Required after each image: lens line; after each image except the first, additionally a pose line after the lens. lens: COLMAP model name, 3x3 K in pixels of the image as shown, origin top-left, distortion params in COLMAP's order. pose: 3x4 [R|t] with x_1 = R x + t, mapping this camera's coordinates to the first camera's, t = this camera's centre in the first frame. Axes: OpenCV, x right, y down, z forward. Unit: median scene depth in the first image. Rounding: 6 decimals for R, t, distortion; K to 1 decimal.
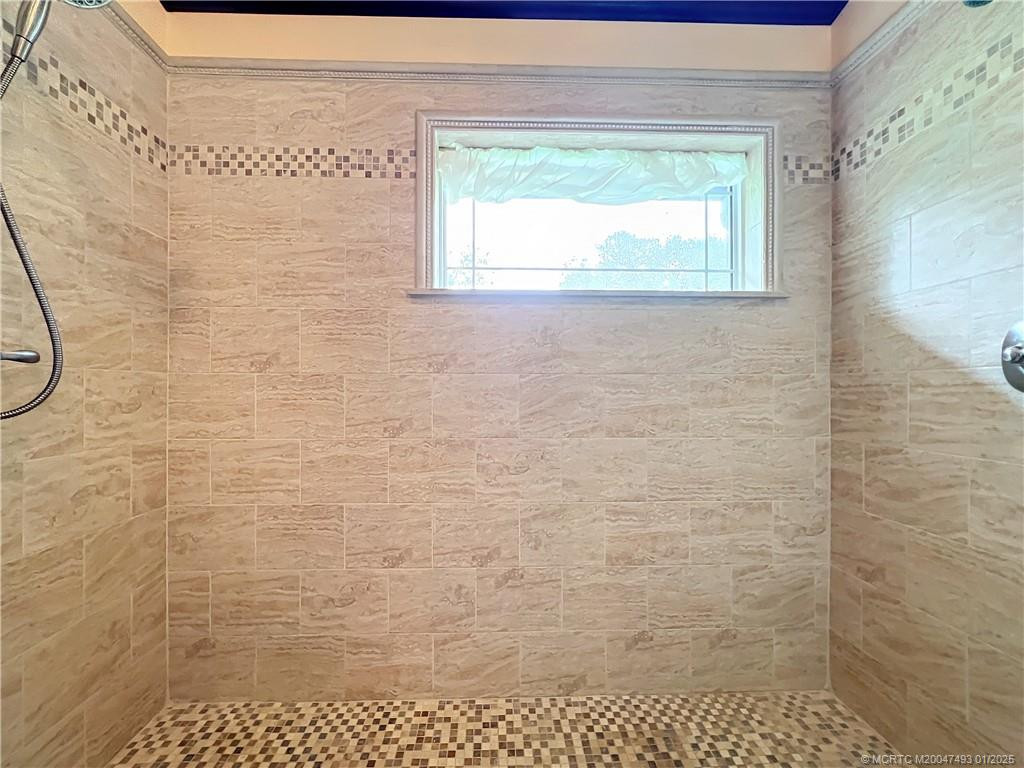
lens RADIAL K [[419.1, 0, 506.5], [0, 419.1, 386.3], [0, 0, 1]] dist [-0.002055, 0.000637]
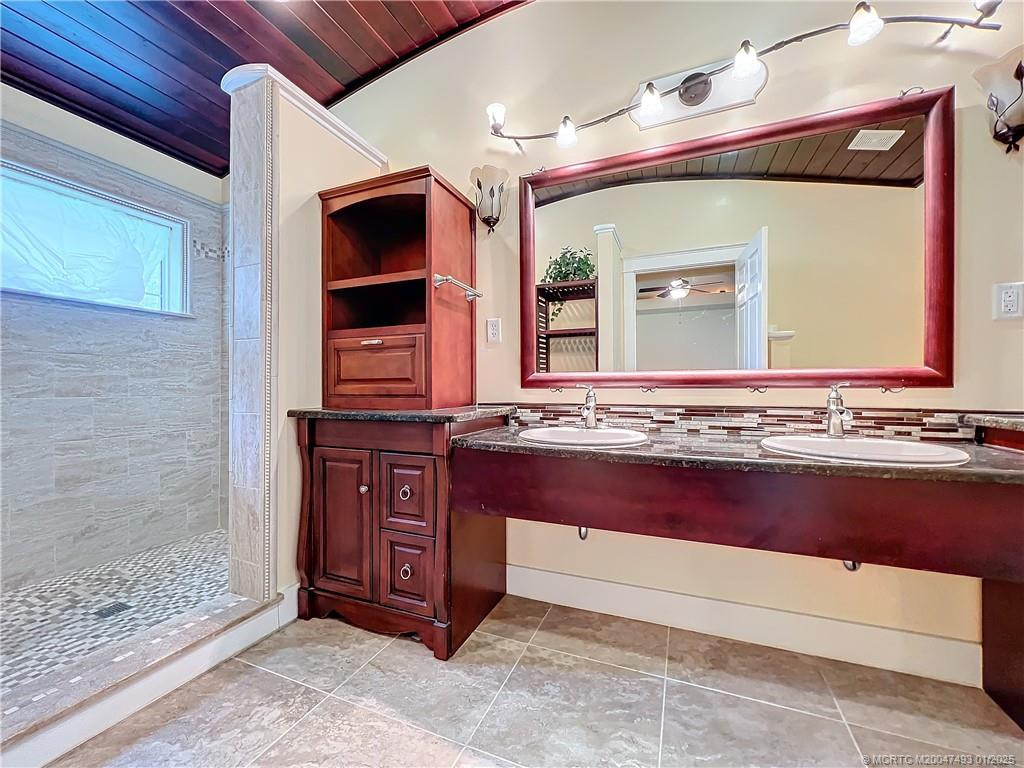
lens RADIAL K [[419.1, 0, 507.7], [0, 419.1, 385.3], [0, 0, 1]] dist [-0.002055, 0.000637]
pose [[0.424183, 0.004804, 0.905564, -0.401195], [0.001245, 0.999982, -0.005888, 0.091105], [-0.905576, 0.003625, 0.424169, -1.001799]]
